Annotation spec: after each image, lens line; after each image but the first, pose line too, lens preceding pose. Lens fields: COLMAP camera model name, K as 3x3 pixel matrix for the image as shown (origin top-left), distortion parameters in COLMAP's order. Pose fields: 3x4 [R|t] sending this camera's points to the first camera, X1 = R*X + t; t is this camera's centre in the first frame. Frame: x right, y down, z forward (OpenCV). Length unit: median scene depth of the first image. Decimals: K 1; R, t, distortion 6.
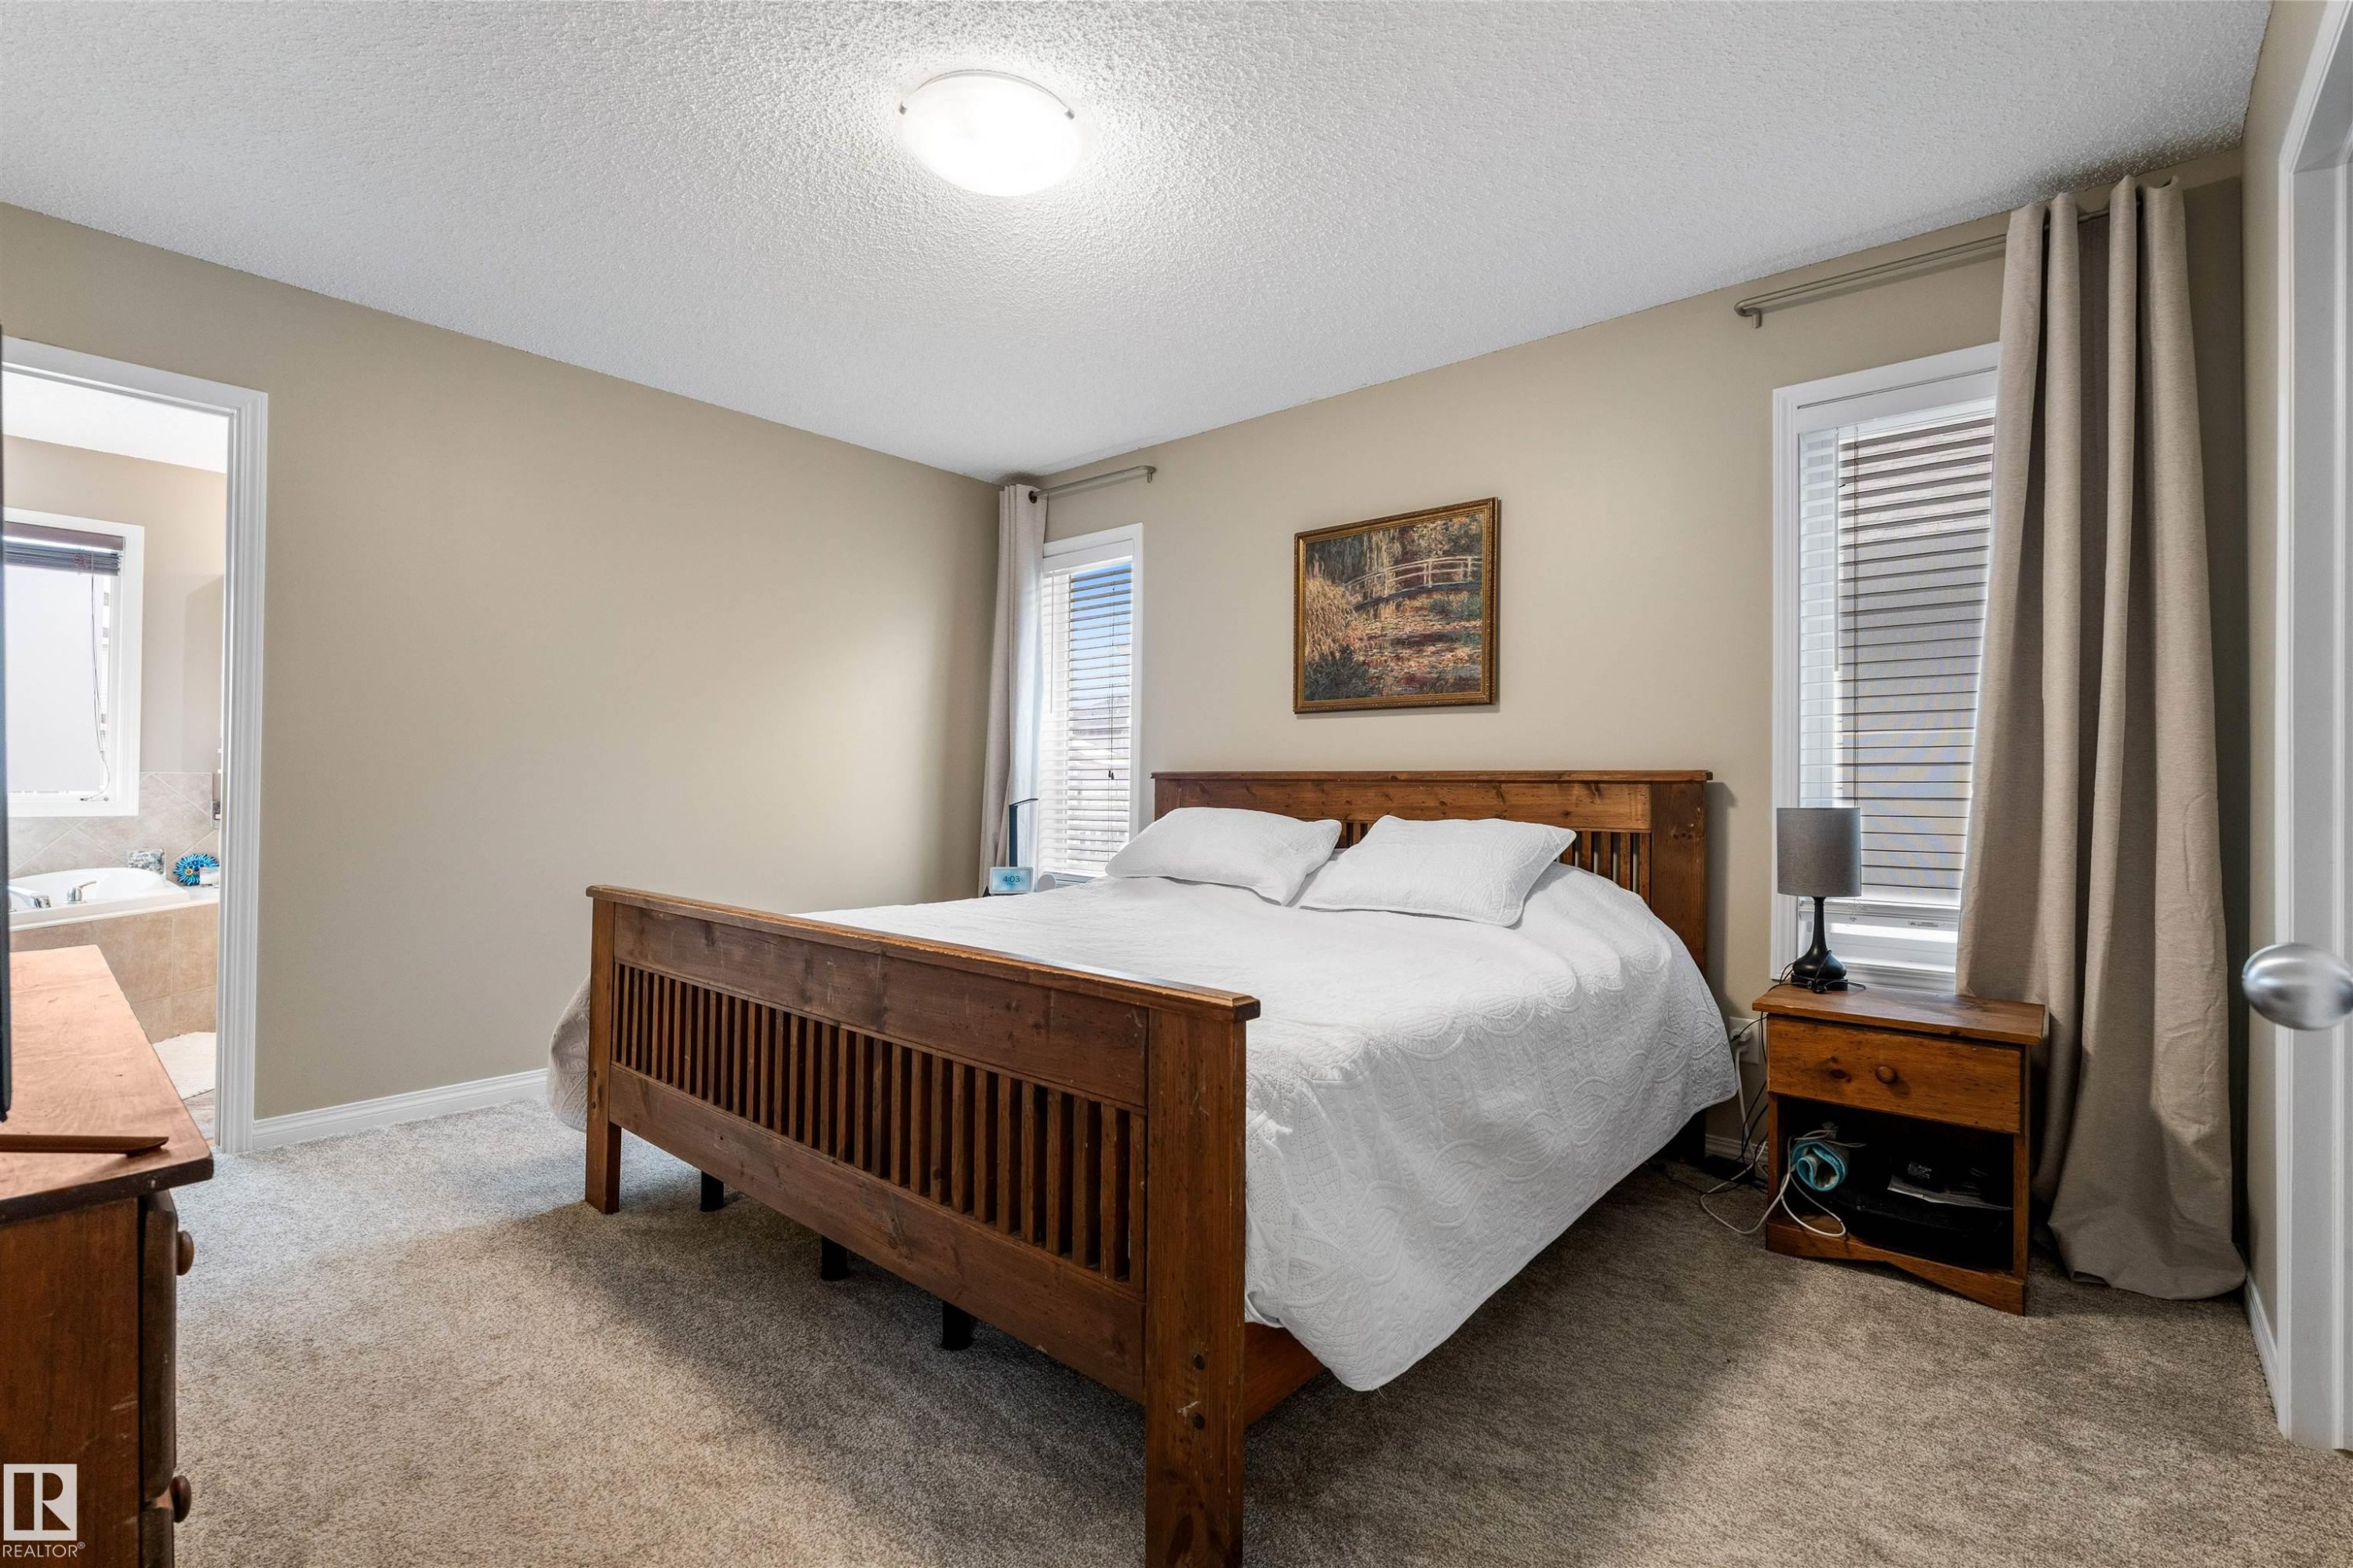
lens RADIAL K [[1071.4, 0, 1186.5], [0, 1071.4, 787.8], [0, 0, 1]] dist [-0.003730, -0.000209]
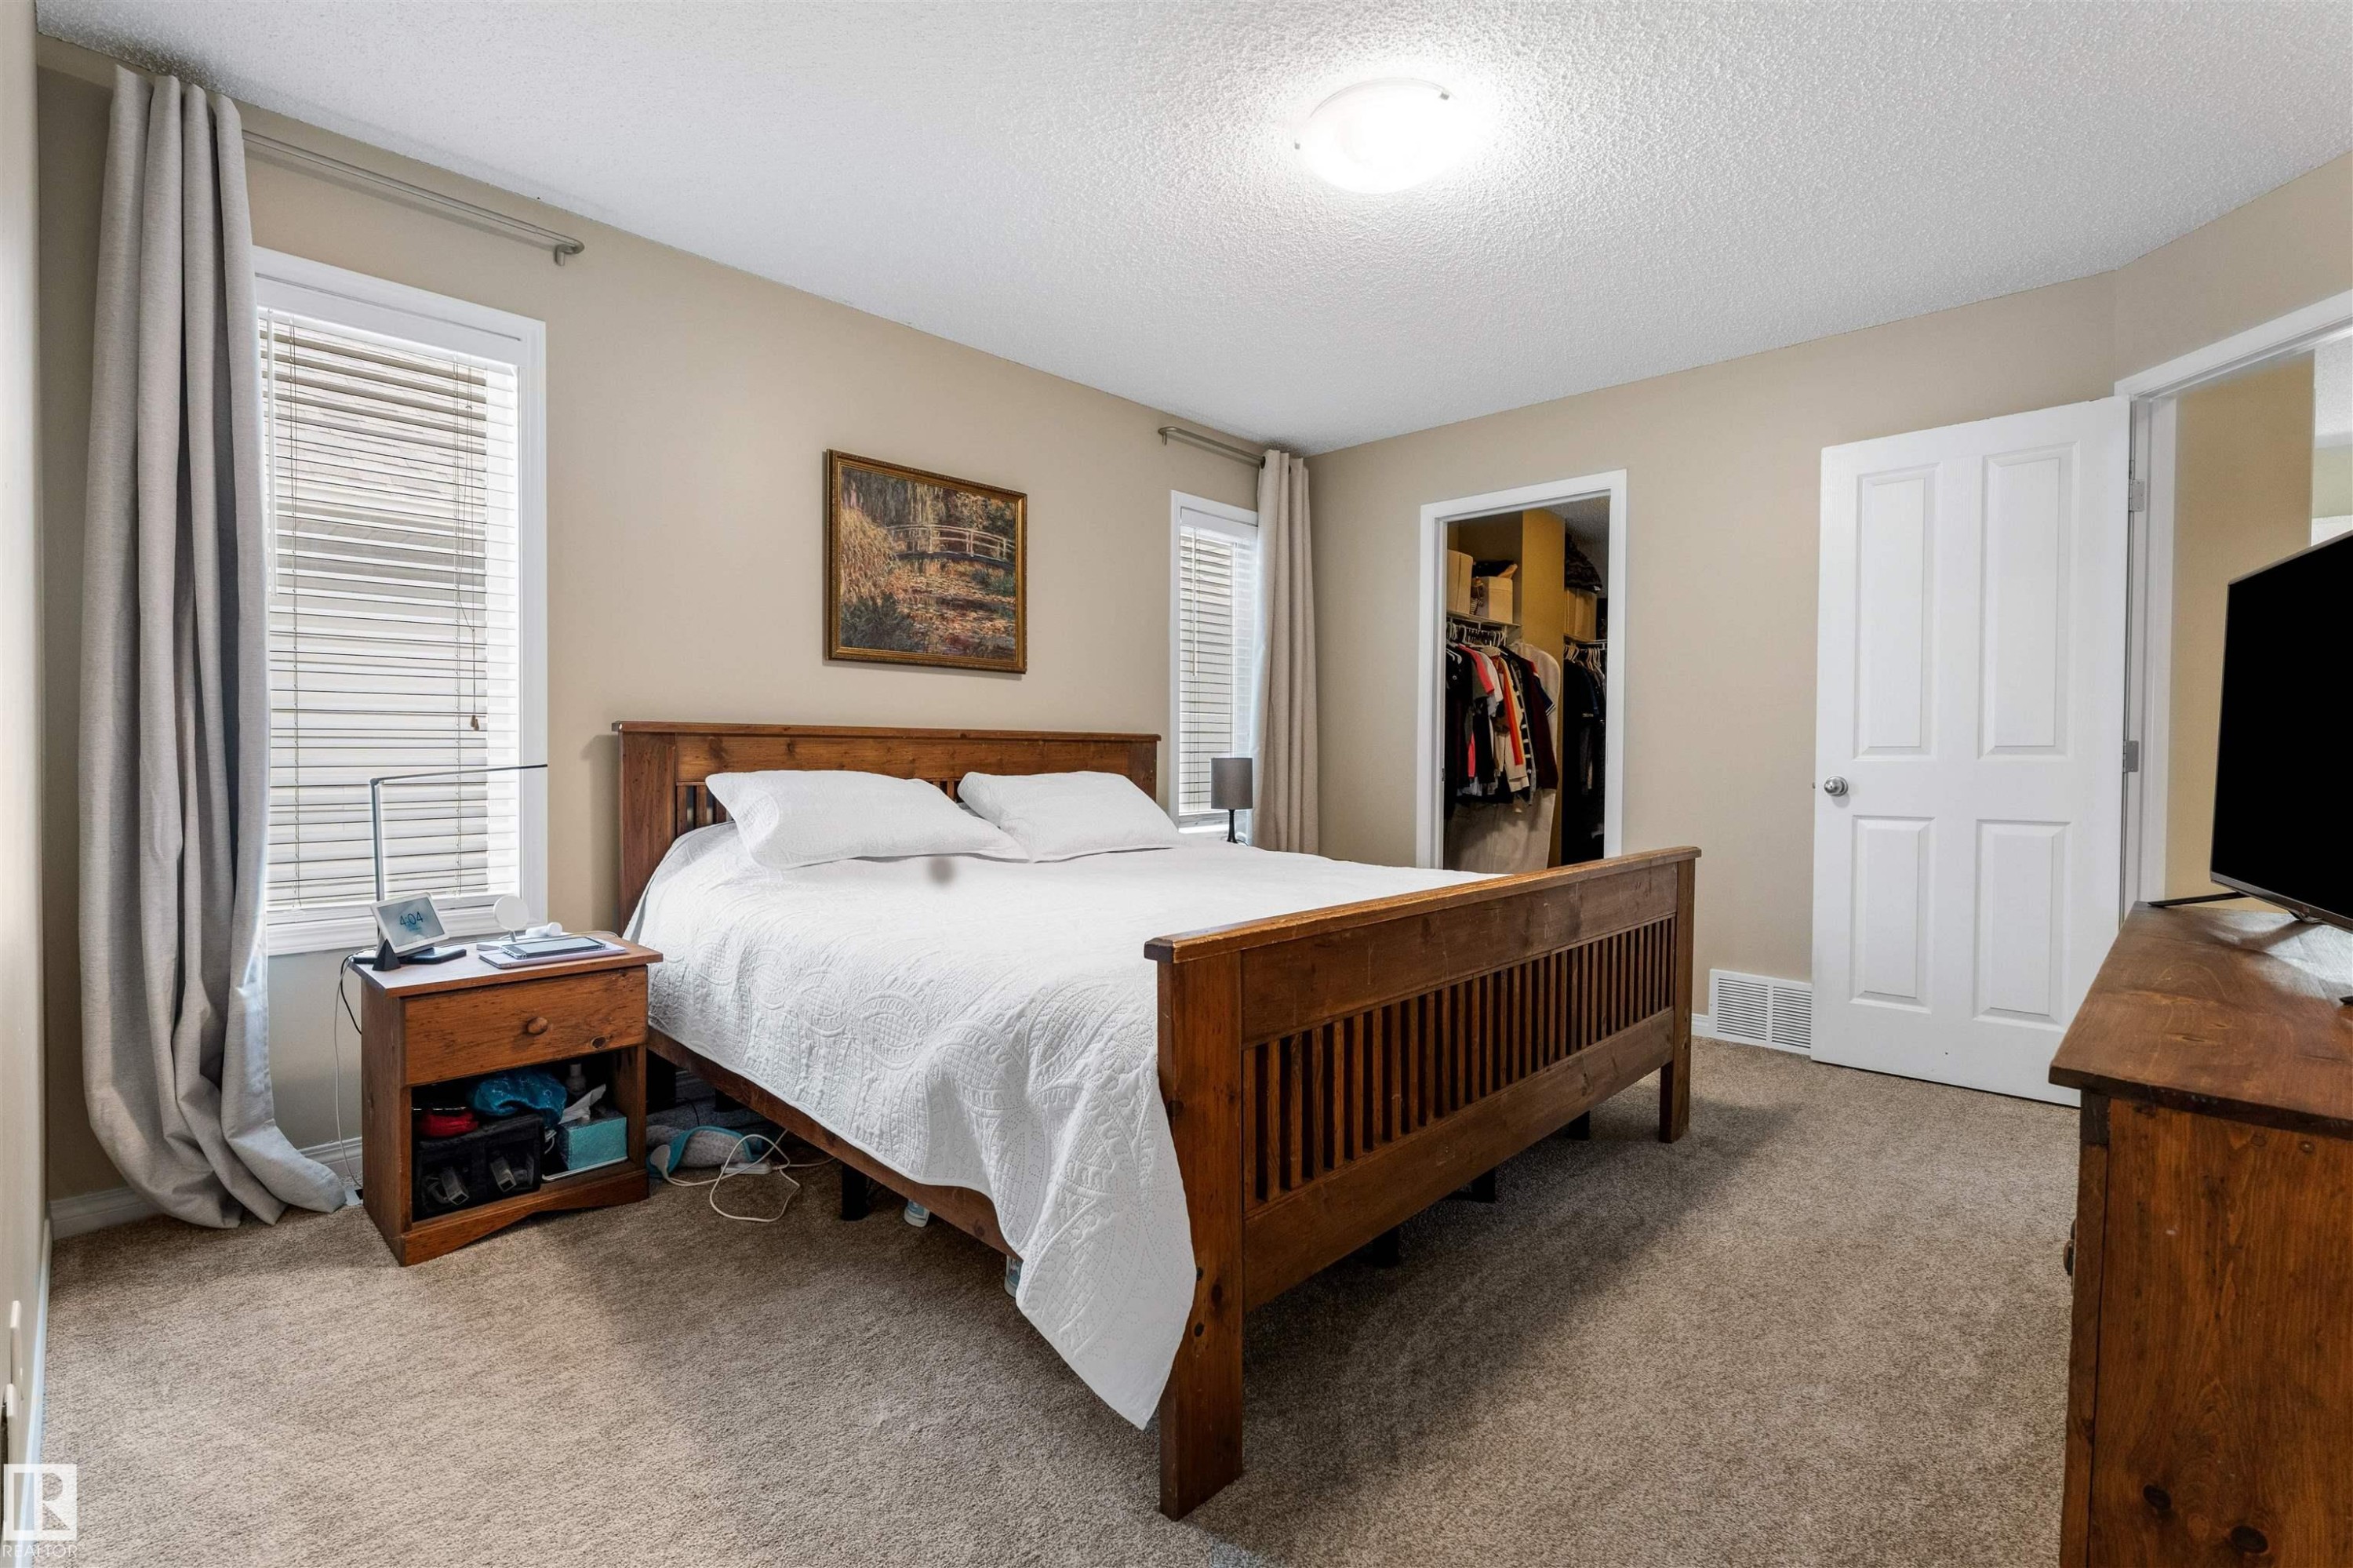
lens RADIAL K [[1071.4, 0, 1186.0], [0, 1071.4, 776.4], [0, 0, 1]] dist [-0.003730, -0.000209]
pose [[0.027368, -0.038556, 0.998882, -0.817313], [-0.010536, 0.999189, 0.038856, -0.012325], [-0.999570, -0.011588, 0.026939, 0.739482]]
